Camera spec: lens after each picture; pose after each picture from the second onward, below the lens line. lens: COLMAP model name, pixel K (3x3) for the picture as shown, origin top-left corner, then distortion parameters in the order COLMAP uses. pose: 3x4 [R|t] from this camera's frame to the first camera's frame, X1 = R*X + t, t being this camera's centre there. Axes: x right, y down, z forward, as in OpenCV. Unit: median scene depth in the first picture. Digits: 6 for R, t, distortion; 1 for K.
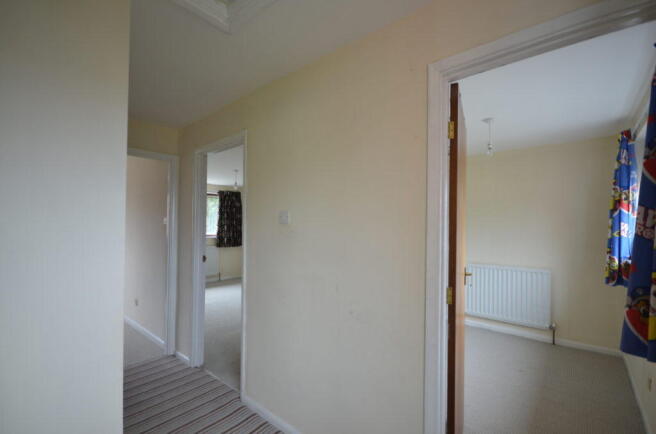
lens RADIAL K [[296.2, 0, 325.9], [0, 296.2, 221.3], [0, 0, 1]] dist [-0.003679, -0.003036]
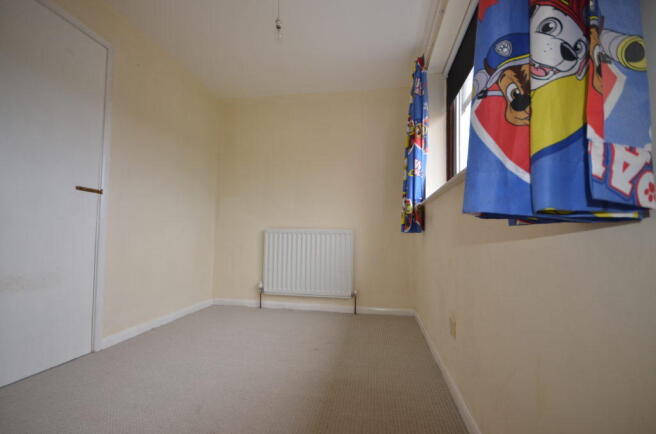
lens RADIAL K [[296.2, 0, 326.7], [0, 296.2, 217.7], [0, 0, 1]] dist [-0.003679, -0.003036]
pose [[0.858645, 0.032842, 0.511518, 0.308322], [-0.013298, 0.999037, -0.041822, 0.217552], [-0.512399, 0.029109, 0.858254, 0.359898]]
